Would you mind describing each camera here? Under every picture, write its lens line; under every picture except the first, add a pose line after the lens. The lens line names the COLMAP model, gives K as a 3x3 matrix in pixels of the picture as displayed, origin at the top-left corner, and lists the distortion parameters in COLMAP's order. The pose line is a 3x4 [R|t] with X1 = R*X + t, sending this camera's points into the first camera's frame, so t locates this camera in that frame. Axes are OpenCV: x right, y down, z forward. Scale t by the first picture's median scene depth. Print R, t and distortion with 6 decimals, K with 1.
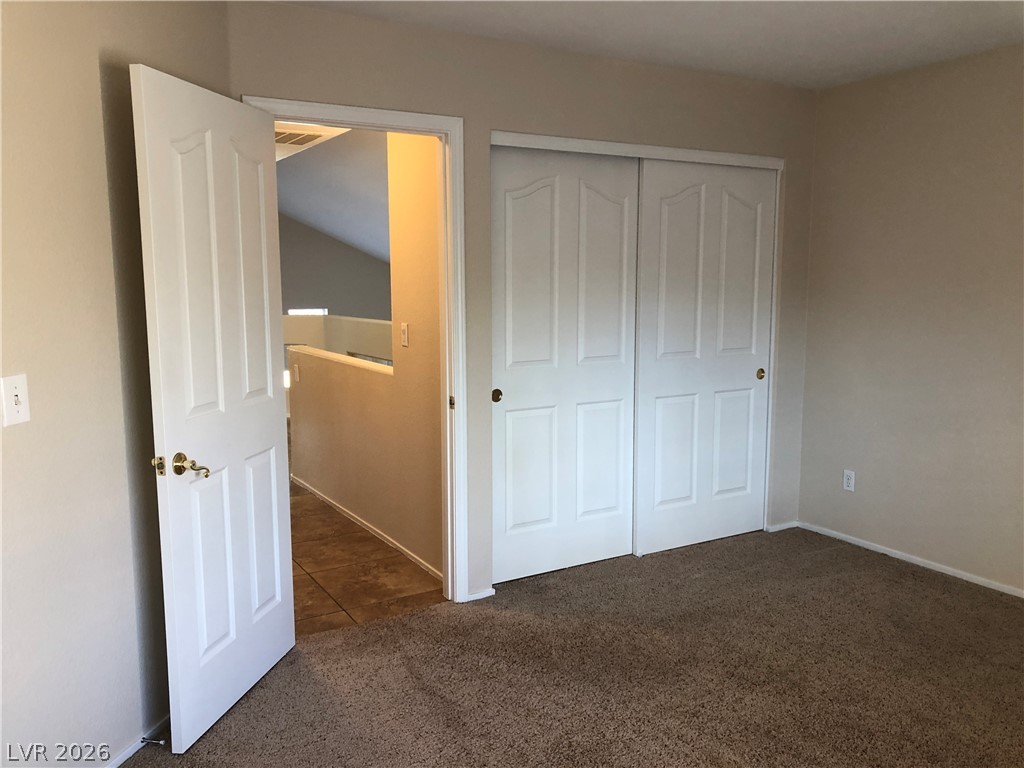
lens RADIAL K [[835.8, 0, 512.5], [0, 835.8, 385.8], [0, 0, 1]] dist [0.050523, -0.052880]
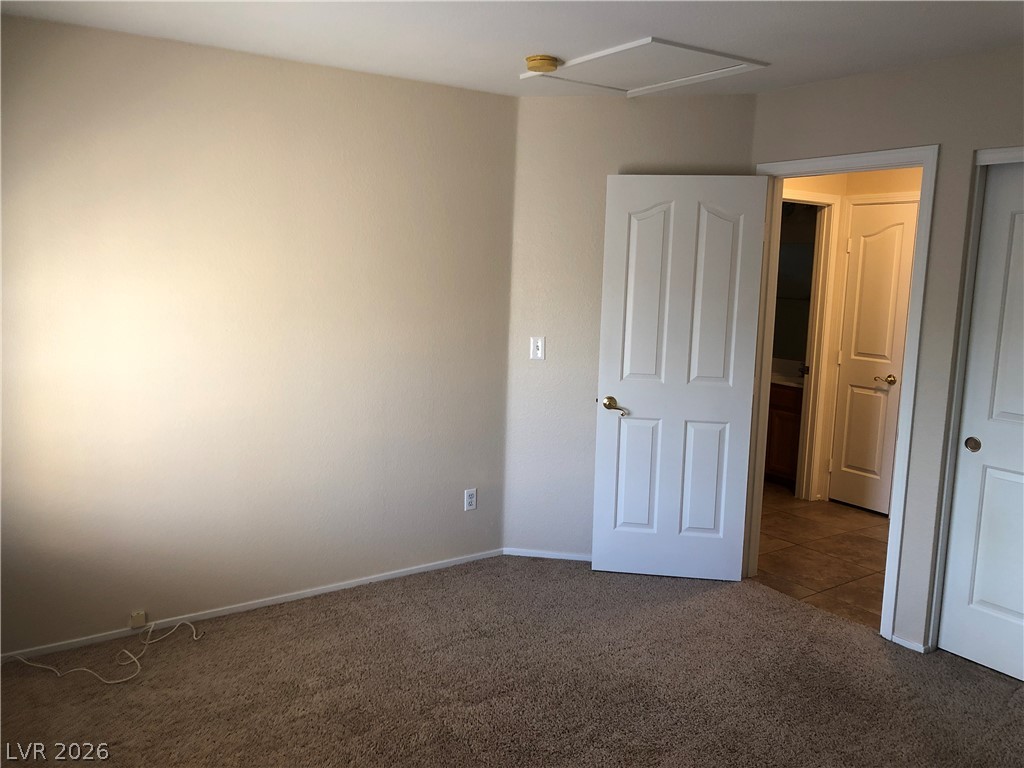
lens RADIAL K [[835.8, 0, 512.5], [0, 835.8, 385.8], [0, 0, 1]] dist [0.050523, -0.052880]
pose [[0.046805, 0.151356, -0.987371, 0.895314], [-0.158958, 0.976987, 0.142229, -0.106208], [0.986175, 0.150293, 0.069787, 0.484082]]
